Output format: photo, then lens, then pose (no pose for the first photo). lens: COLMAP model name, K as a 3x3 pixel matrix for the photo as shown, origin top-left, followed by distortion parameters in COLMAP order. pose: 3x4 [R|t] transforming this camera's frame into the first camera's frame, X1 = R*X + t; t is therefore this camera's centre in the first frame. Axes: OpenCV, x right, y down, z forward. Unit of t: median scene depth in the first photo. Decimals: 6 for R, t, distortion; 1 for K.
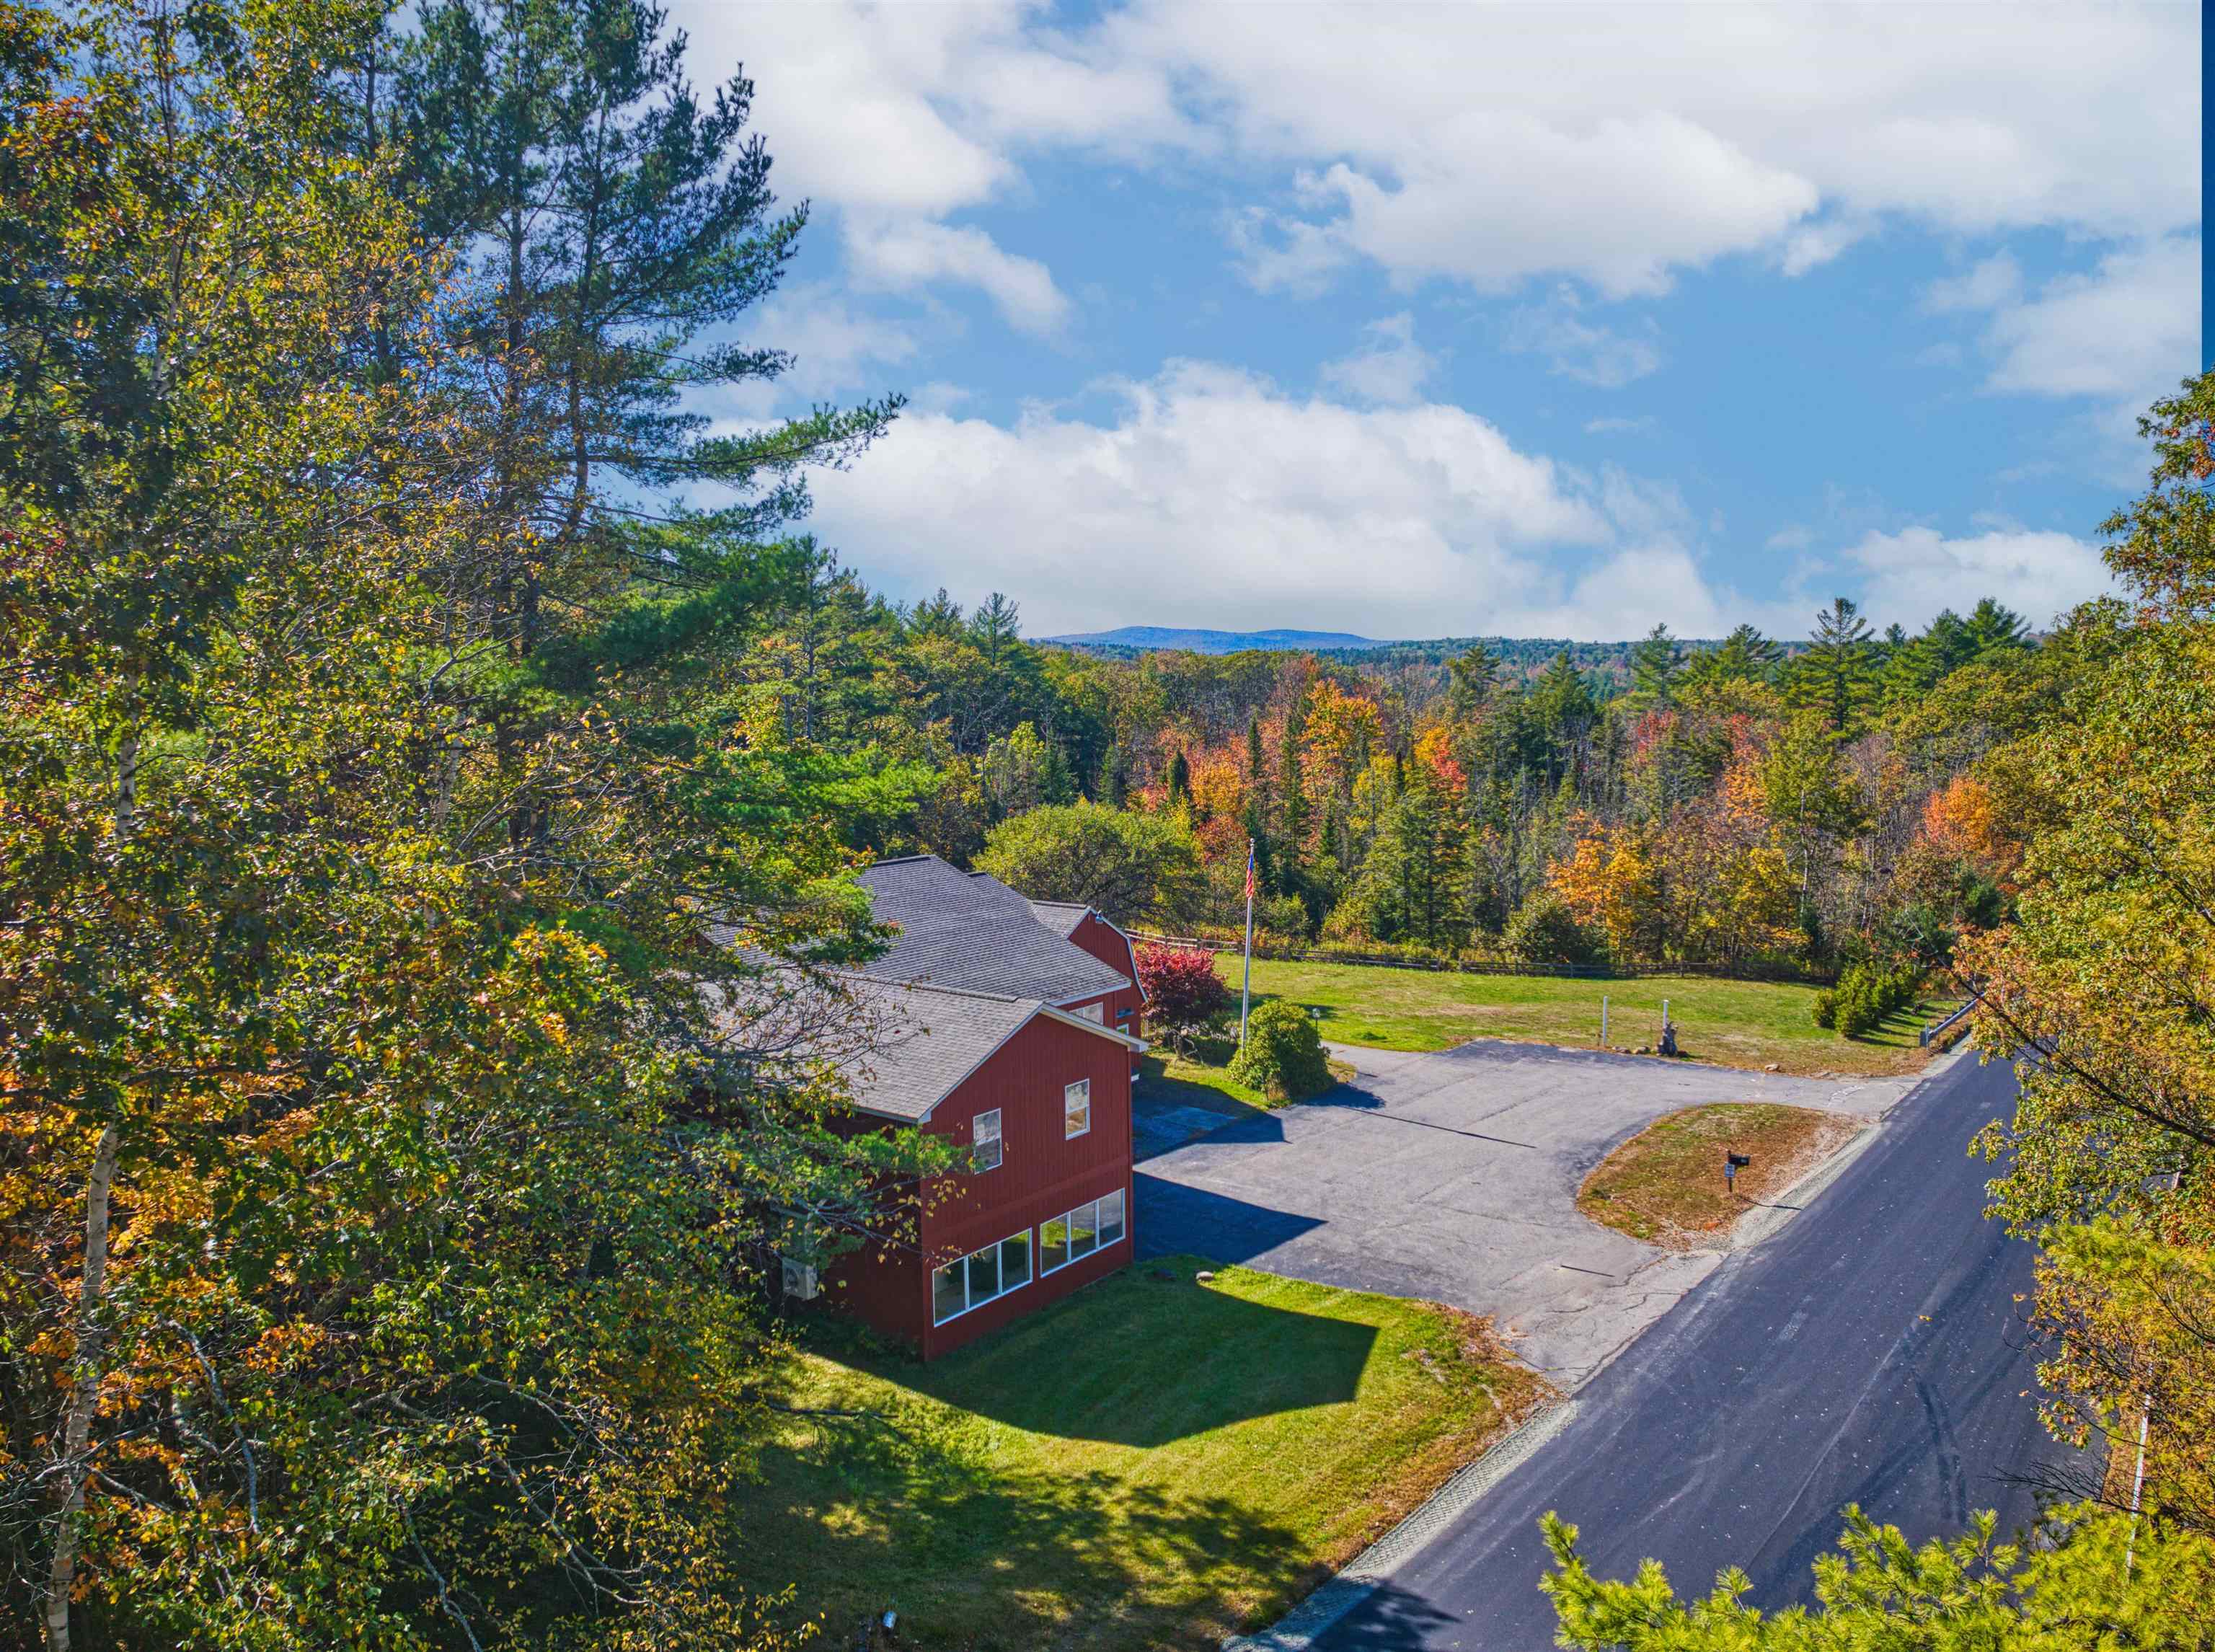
lens RADIAL K [[1646.3, 0, 1112.0], [0, 1646.3, 827.2], [0, 0, 1]] dist [-0.097715, 0.001621]
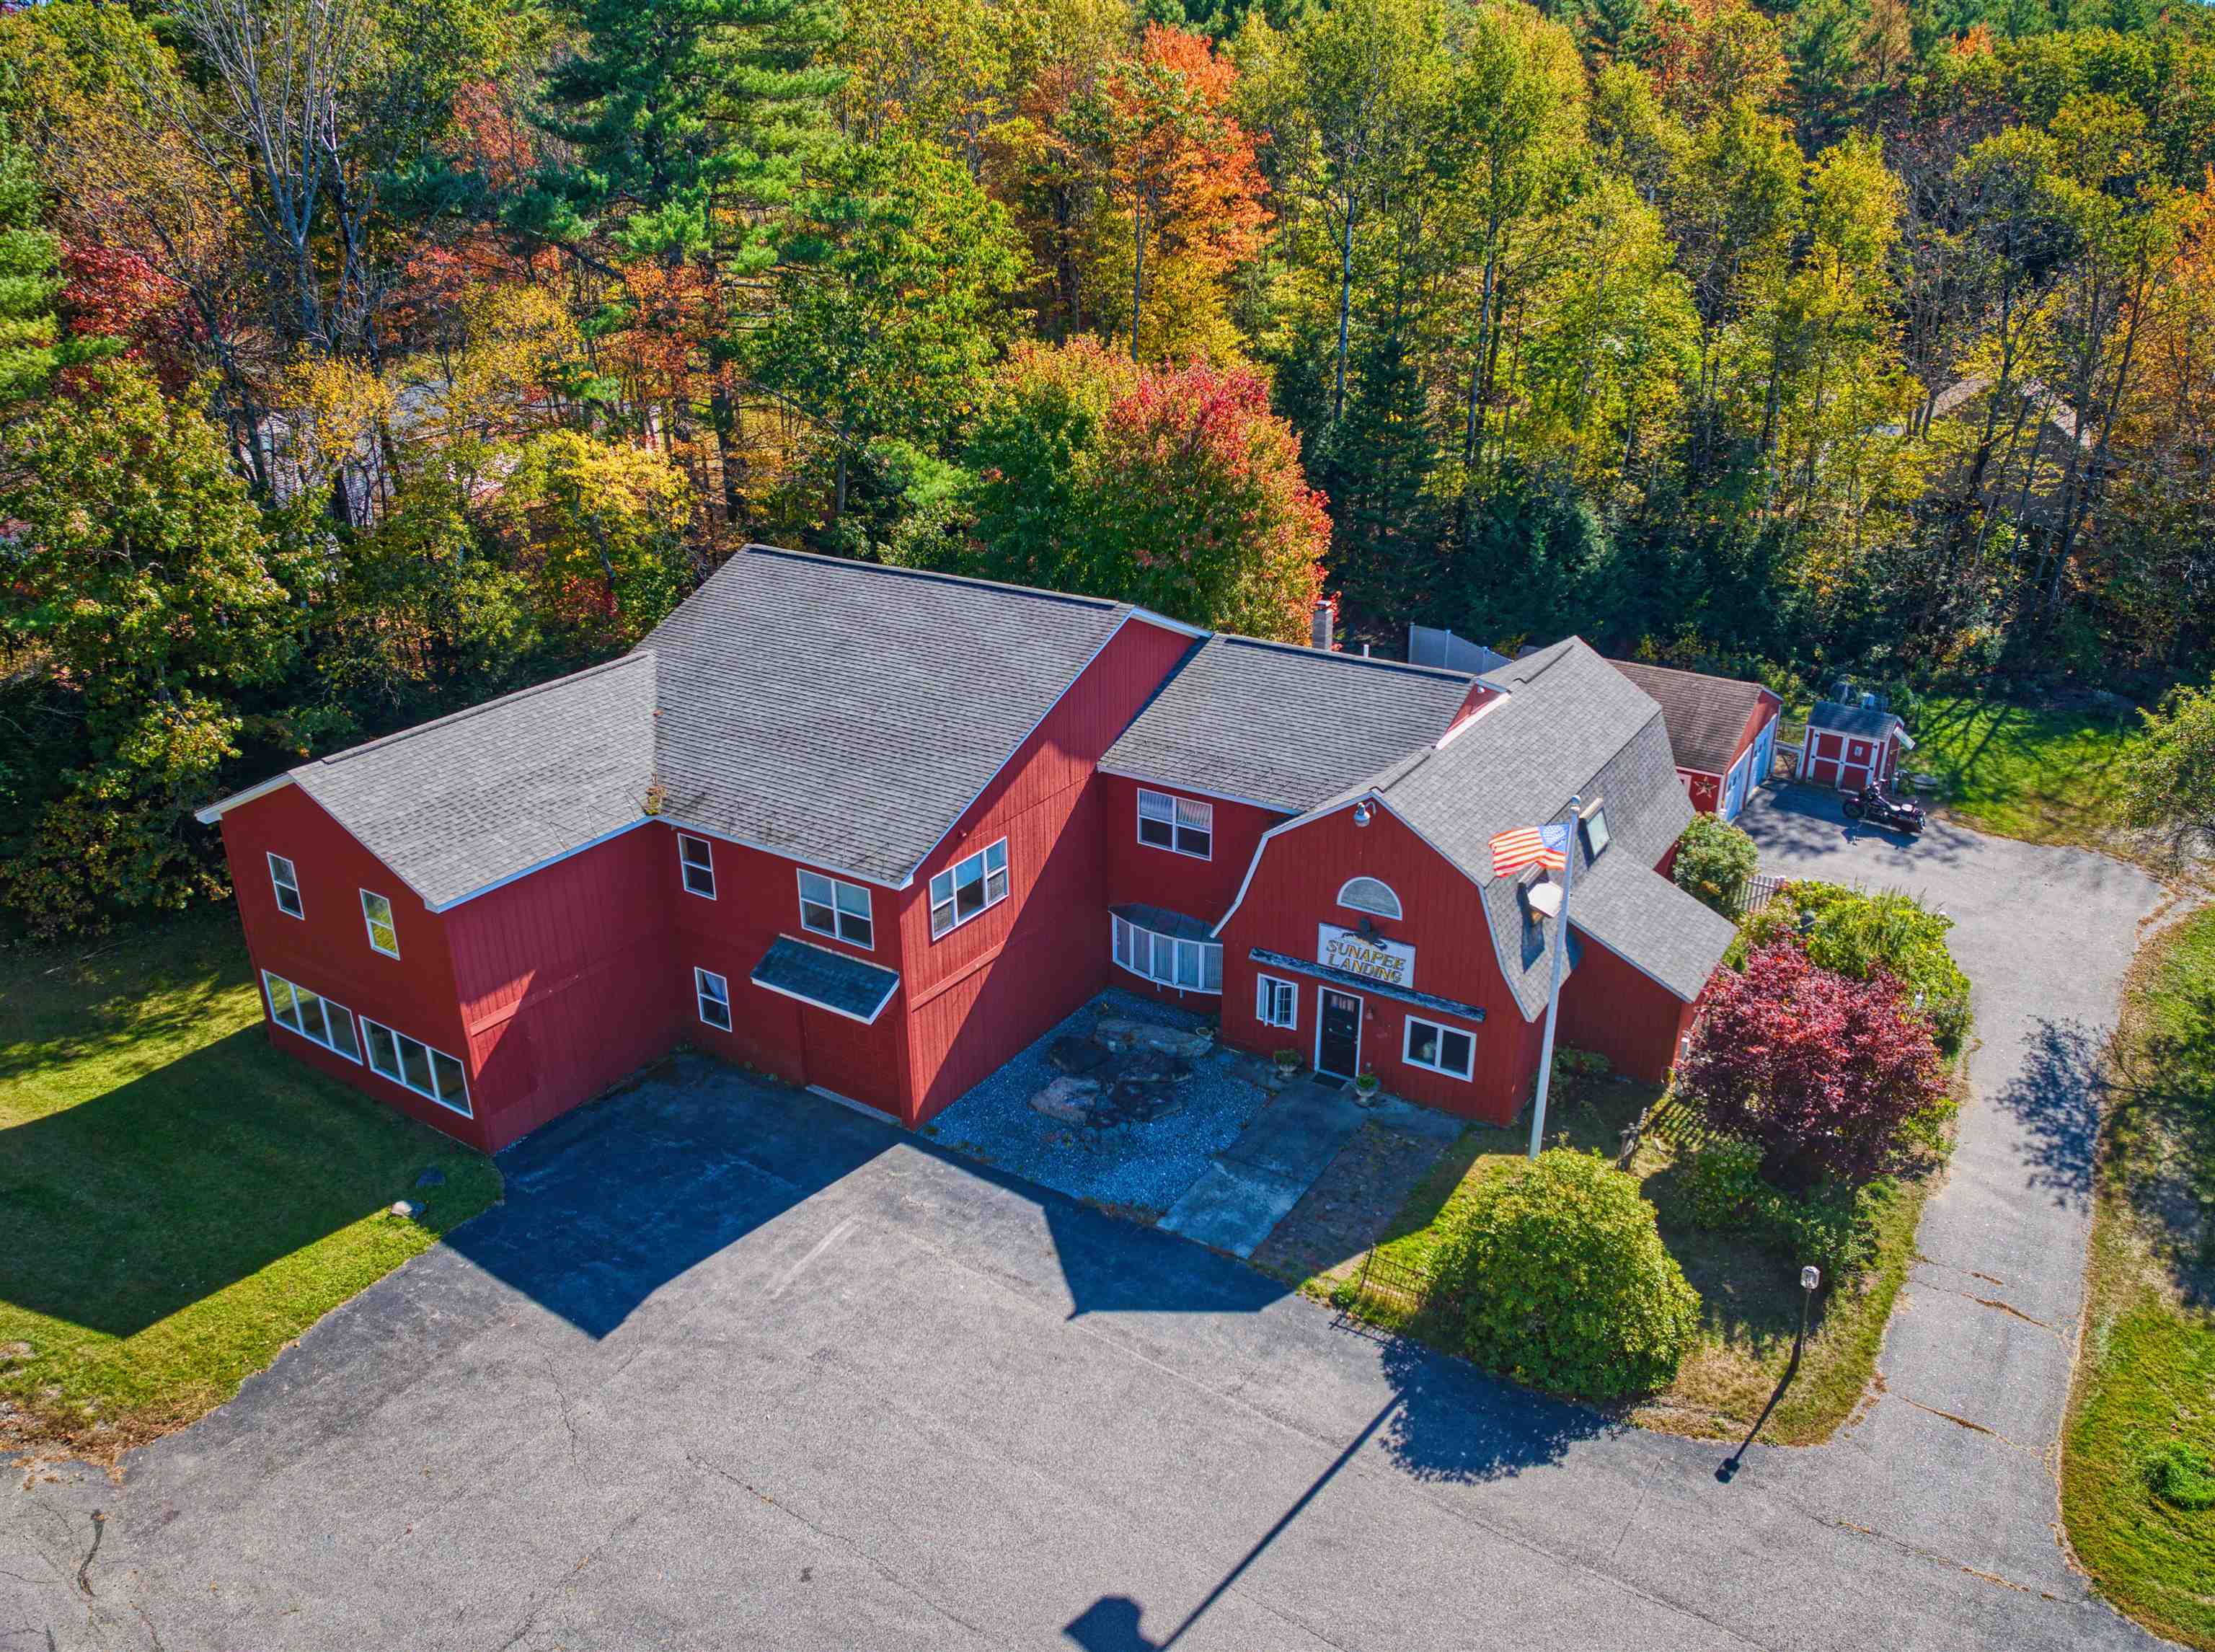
lens RADIAL K [[1629.8, 0, 1098.0], [0, 1629.8, 821.7], [0, 0, 1]] dist [-0.092014, -0.007538]
pose [[0.067381, 0.394018, -0.916629, 0.505008], [-0.084614, 0.917664, 0.388243, -0.149709], [0.994133, 0.051399, 0.095172, 0.920161]]
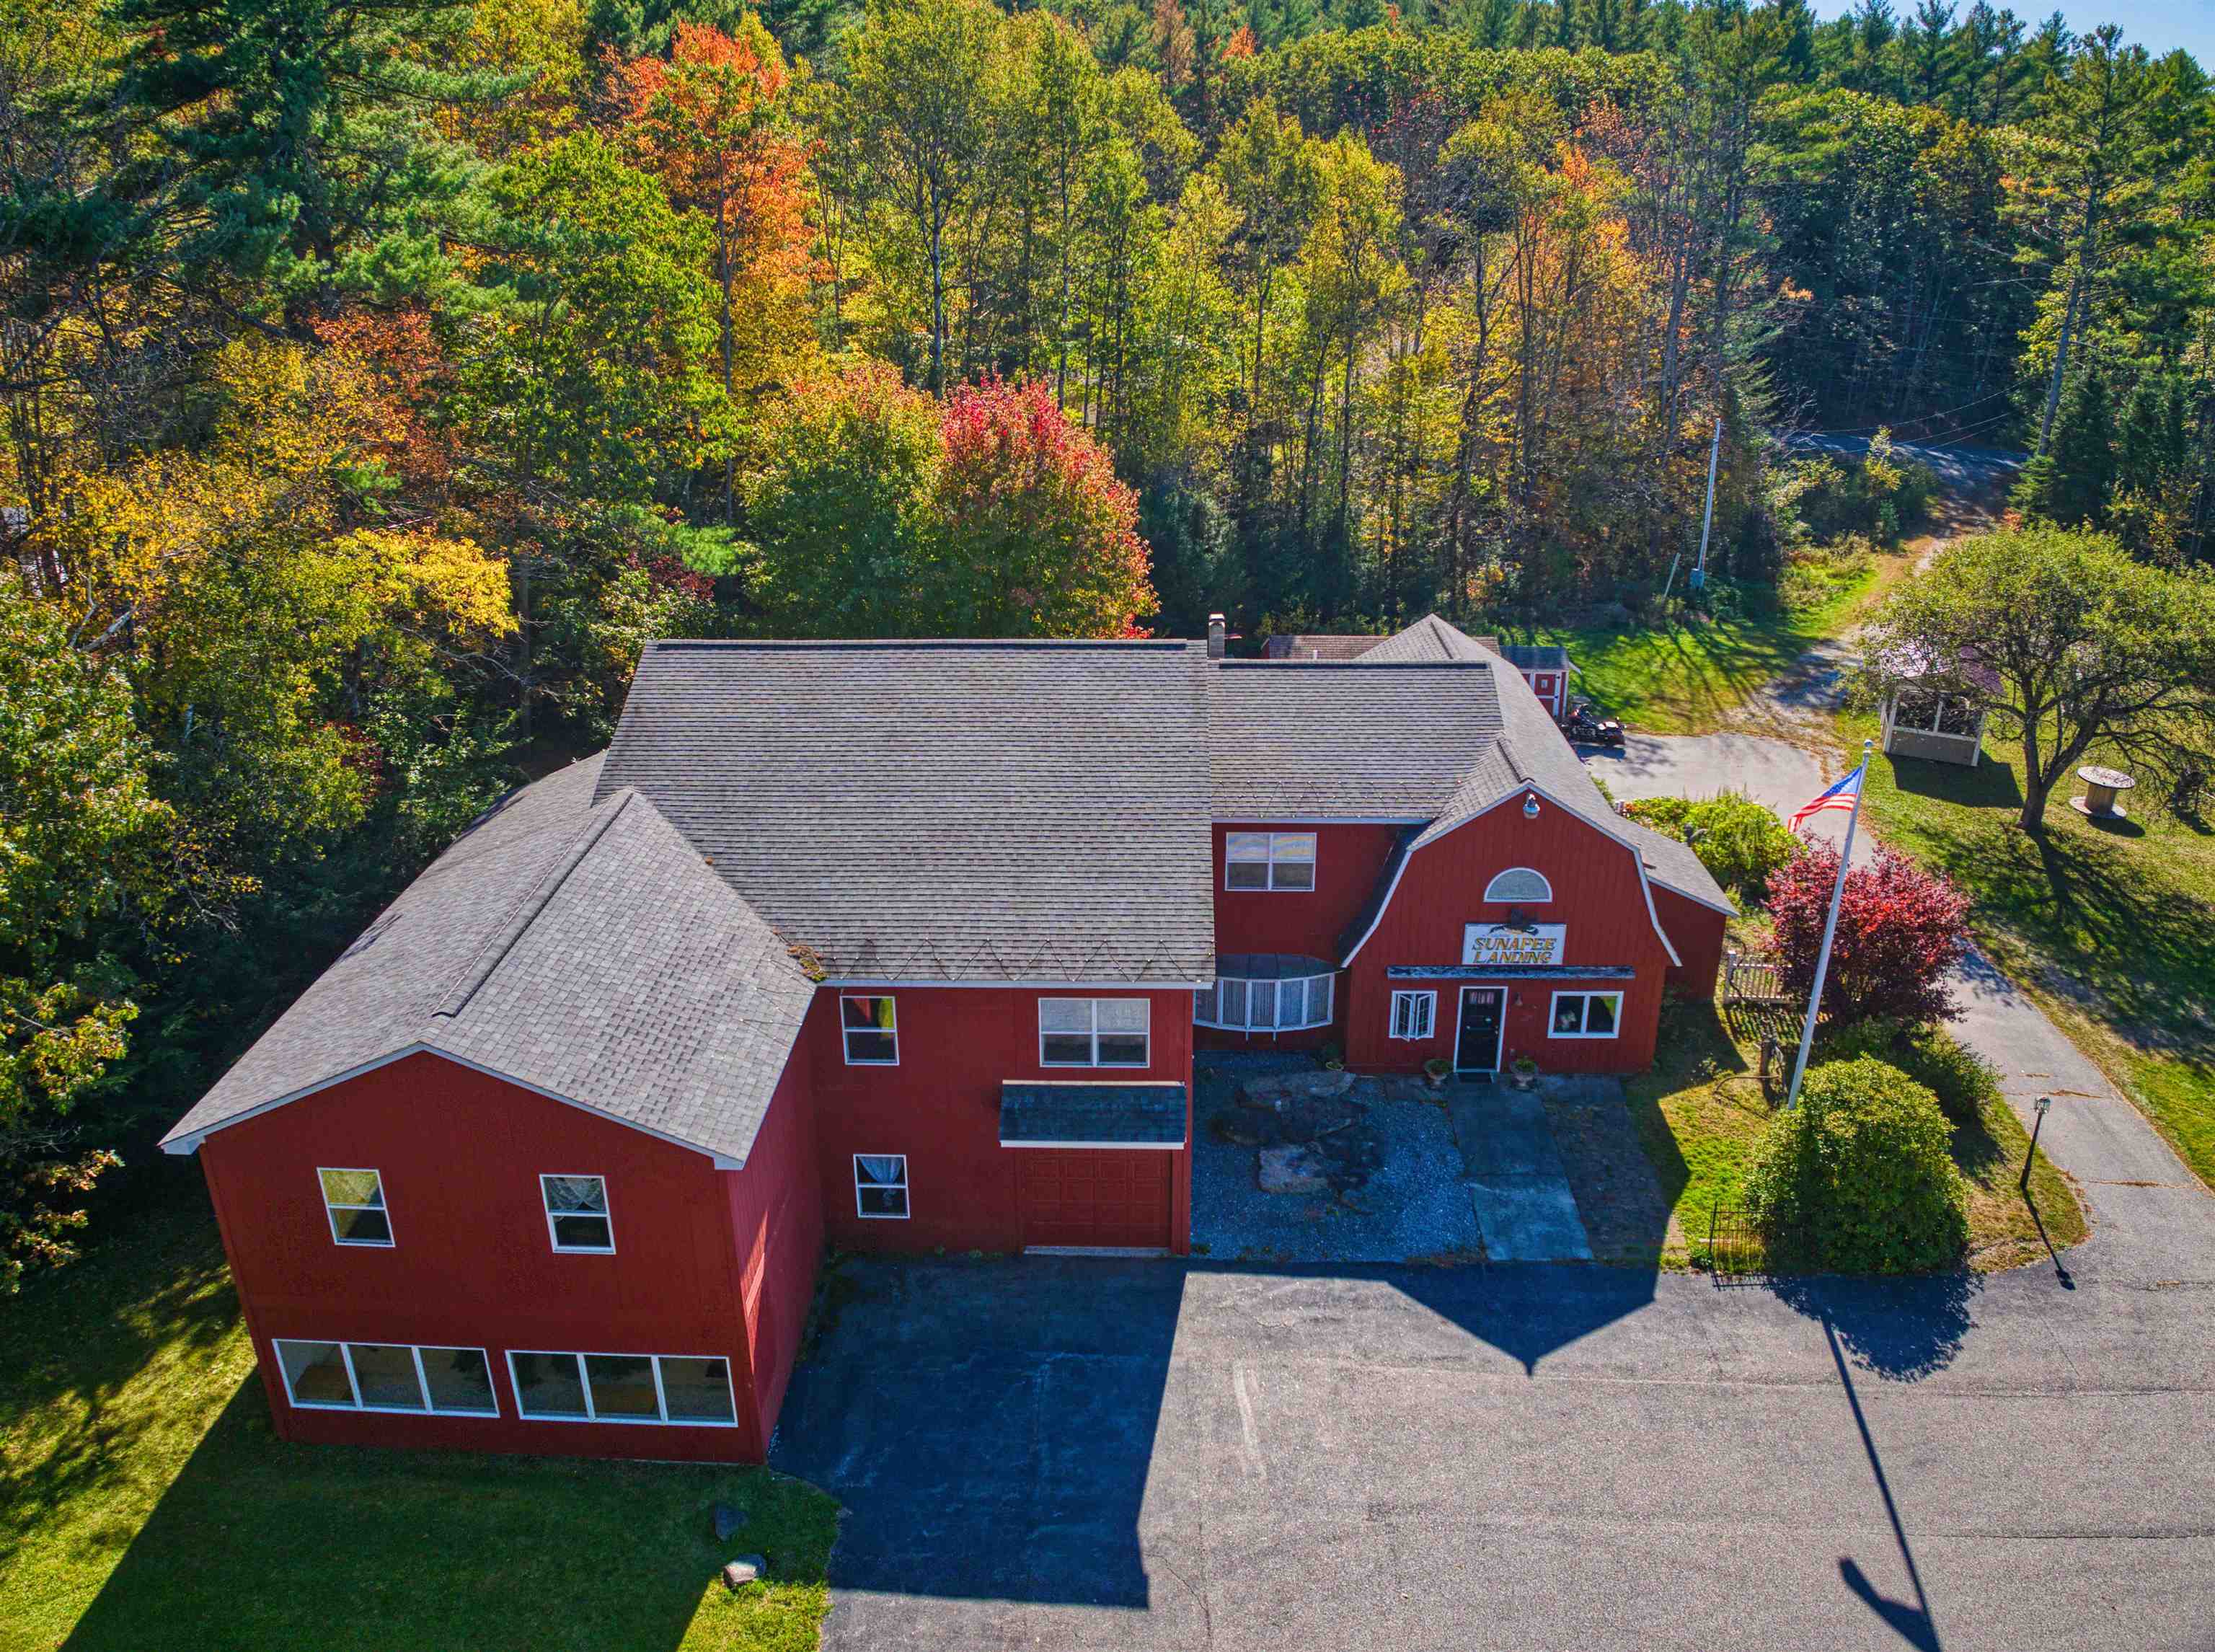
lens RADIAL K [[1637.9, 0, 1107.5], [0, 1637.9, 826.0], [0, 0, 1]] dist [-0.092532, -0.014850]
pose [[0.578048, 0.319005, -0.751064, 0.340254], [-0.075949, 0.937455, 0.339719, -0.118584], [0.812461, -0.139331, 0.566122, 0.616194]]
